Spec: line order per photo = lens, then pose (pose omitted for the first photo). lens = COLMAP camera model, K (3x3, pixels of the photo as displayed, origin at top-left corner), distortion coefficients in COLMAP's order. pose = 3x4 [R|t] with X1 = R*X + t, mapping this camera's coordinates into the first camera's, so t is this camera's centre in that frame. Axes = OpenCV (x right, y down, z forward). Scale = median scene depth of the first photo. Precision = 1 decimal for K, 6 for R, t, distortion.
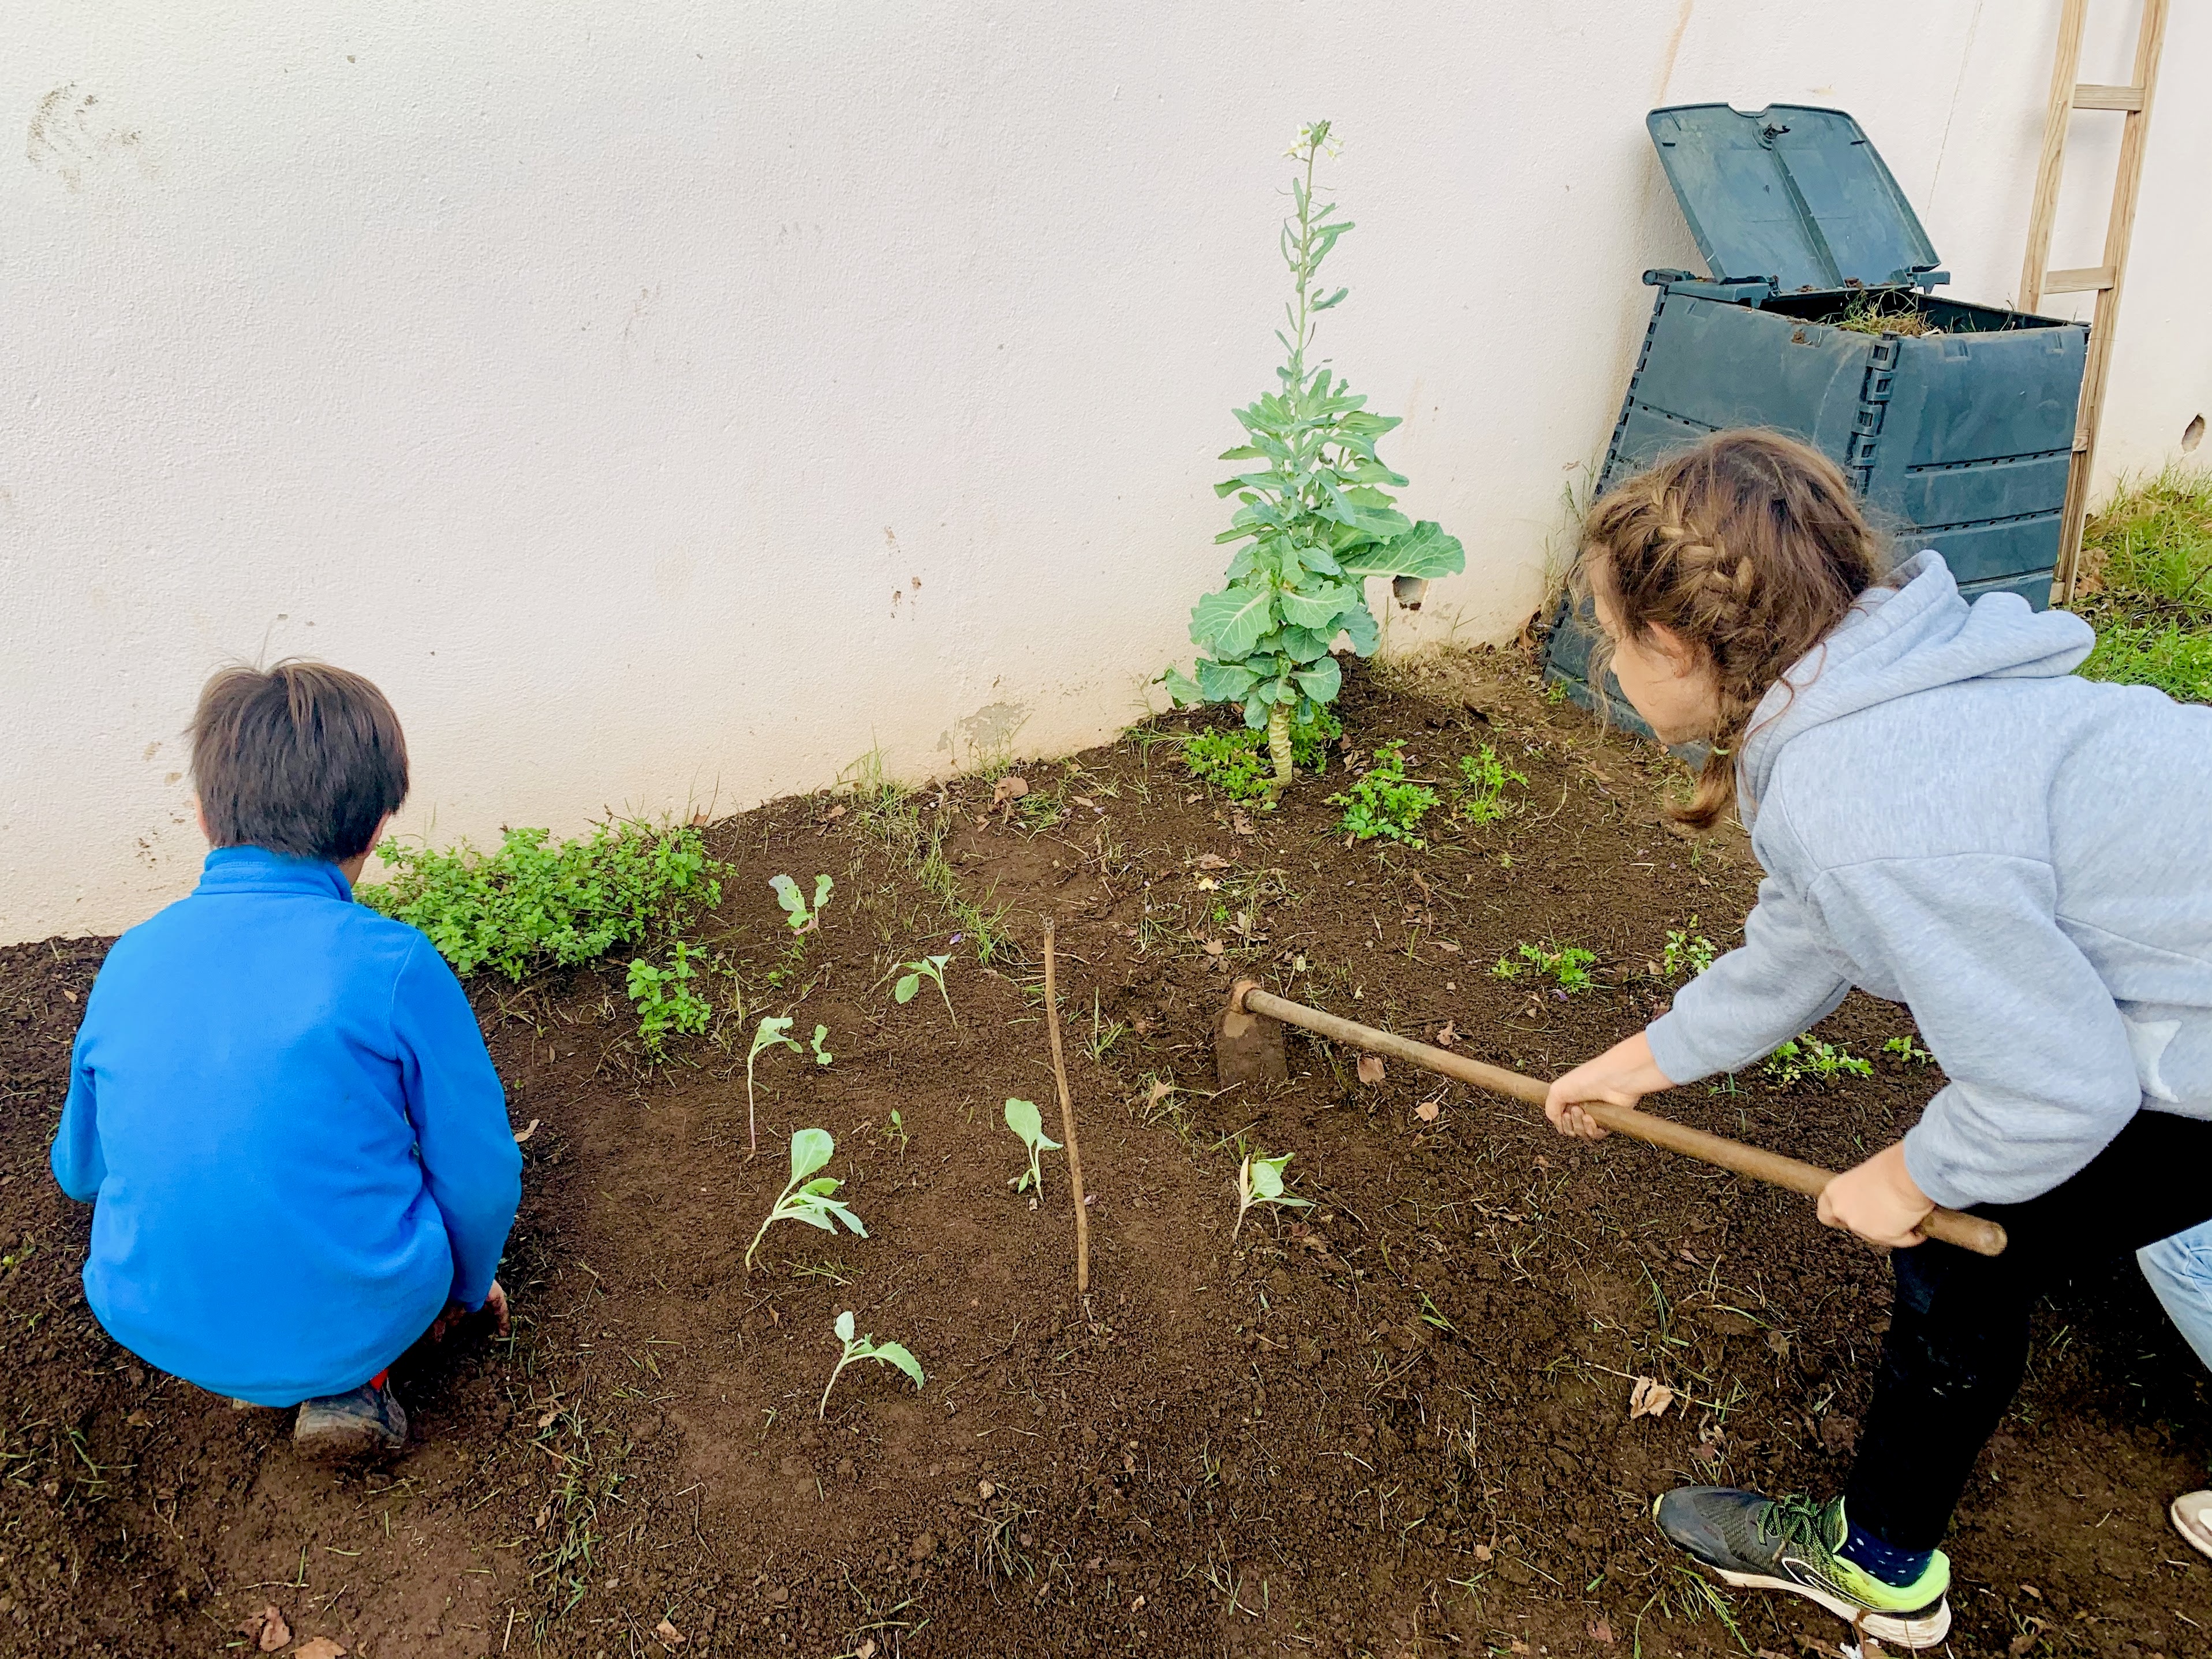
lens RADIAL K [[1743.7, 0, 1031.1], [0, 1743.7, 803.5], [0, 0, 1]] dist [0.121669, -0.371578]
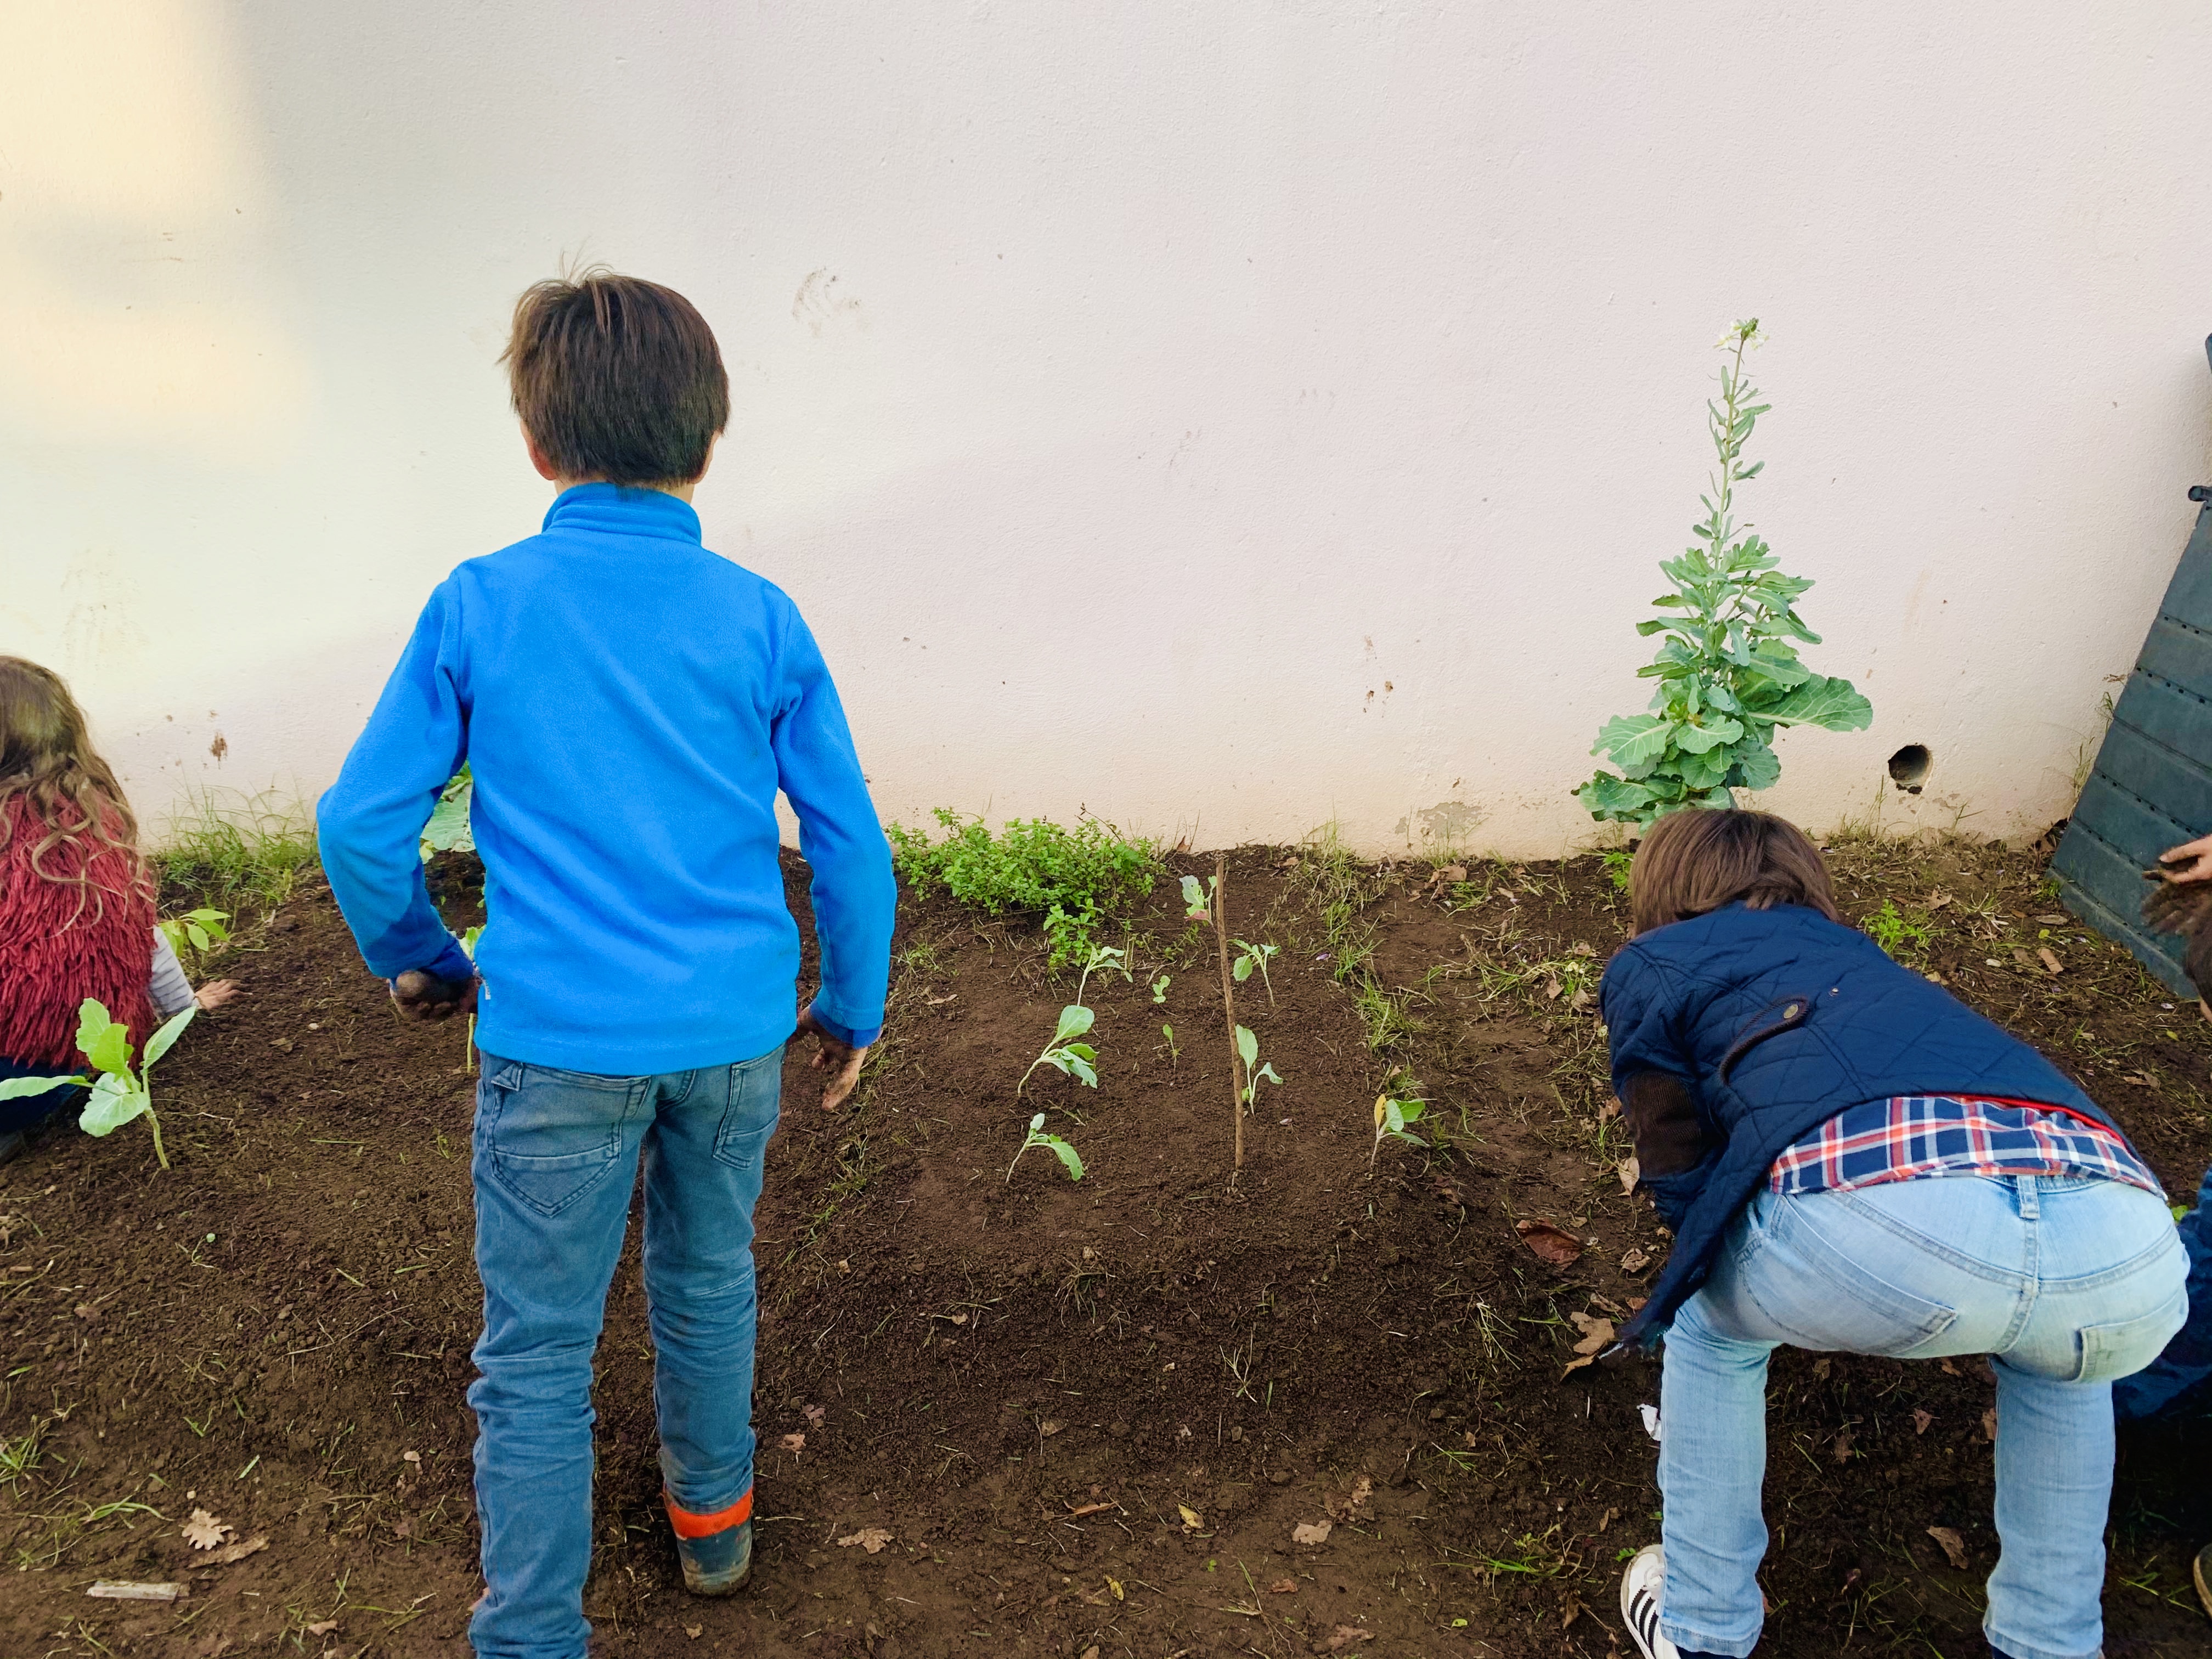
lens RADIAL K [[1656.5, 0, 1075.1], [0, 1656.5, 826.2], [0, 0, 1]] dist [0.002601, -0.002387]
pose [[0.887852, 0.151094, -0.434613, 0.278610], [-0.196636, 0.978546, -0.061505, 0.089185], [0.415996, 0.140068, 0.898515, -0.112258]]
